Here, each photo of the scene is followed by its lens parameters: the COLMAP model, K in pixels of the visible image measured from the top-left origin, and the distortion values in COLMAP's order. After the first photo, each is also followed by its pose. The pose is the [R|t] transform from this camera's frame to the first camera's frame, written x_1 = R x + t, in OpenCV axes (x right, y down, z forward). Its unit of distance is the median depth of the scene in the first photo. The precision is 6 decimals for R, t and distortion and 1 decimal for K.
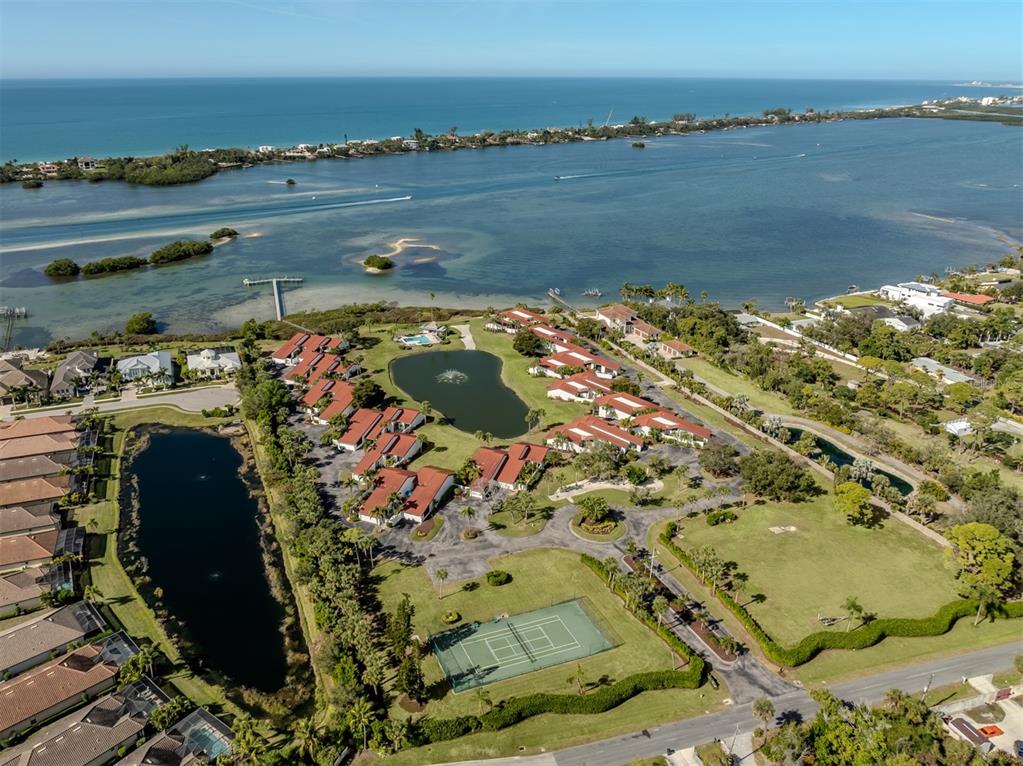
lens RADIAL K [[883.8, 0, 511.5], [0, 883.8, 383.0], [0, 0, 1]] dist [0.003795, 0.002368]
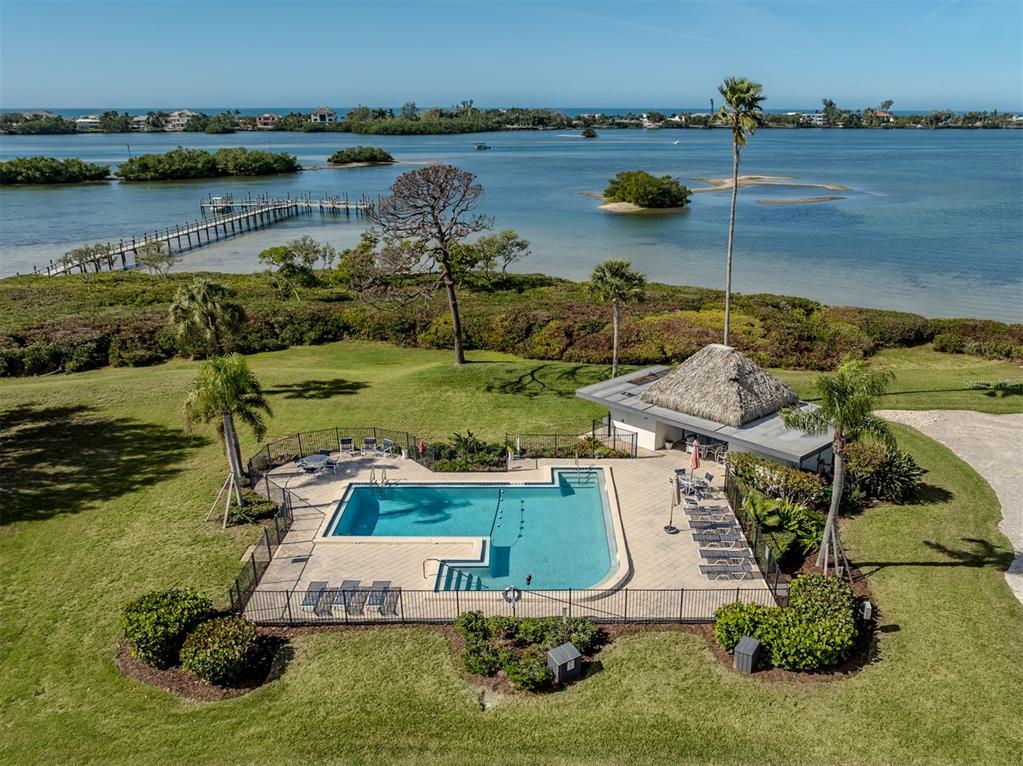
lens RADIAL K [[883.8, 0, 511.5], [0, 883.8, 383.0], [0, 0, 1]] dist [0.003795, 0.002368]
pose [[0.903443, 0.101847, -0.416435, -0.065129], [-0.132539, 0.990138, -0.045382, -0.056797], [0.407707, 0.096194, 0.908032, 0.879622]]
